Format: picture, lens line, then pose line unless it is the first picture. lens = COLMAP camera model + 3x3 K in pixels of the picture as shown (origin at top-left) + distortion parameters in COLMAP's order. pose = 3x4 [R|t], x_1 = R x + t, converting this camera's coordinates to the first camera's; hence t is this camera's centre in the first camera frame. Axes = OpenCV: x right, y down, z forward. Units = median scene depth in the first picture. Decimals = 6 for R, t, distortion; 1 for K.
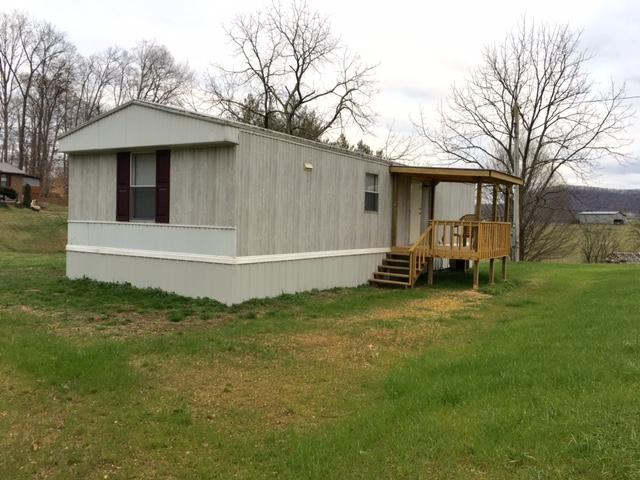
lens RADIAL K [[525.2, 0, 320.0], [0, 525.2, 240.0], [0, 0, 1]] dist [0.068600, -0.000792]
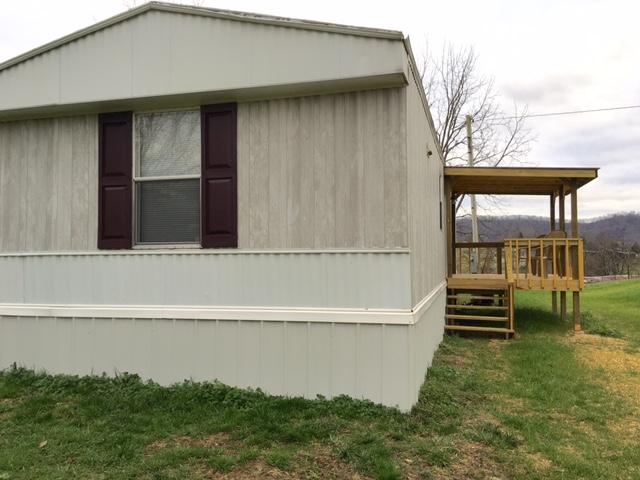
lens RADIAL K [[543.7, 0, 320.0], [0, 543.7, 240.0], [0, 0, 1]] dist [0.086442, -0.109334]
pose [[0.959822, -0.027293, 0.279278, -0.347656], [0.045216, 0.997296, -0.057938, -0.005881], [-0.276941, 0.068238, 0.958461, 0.476366]]
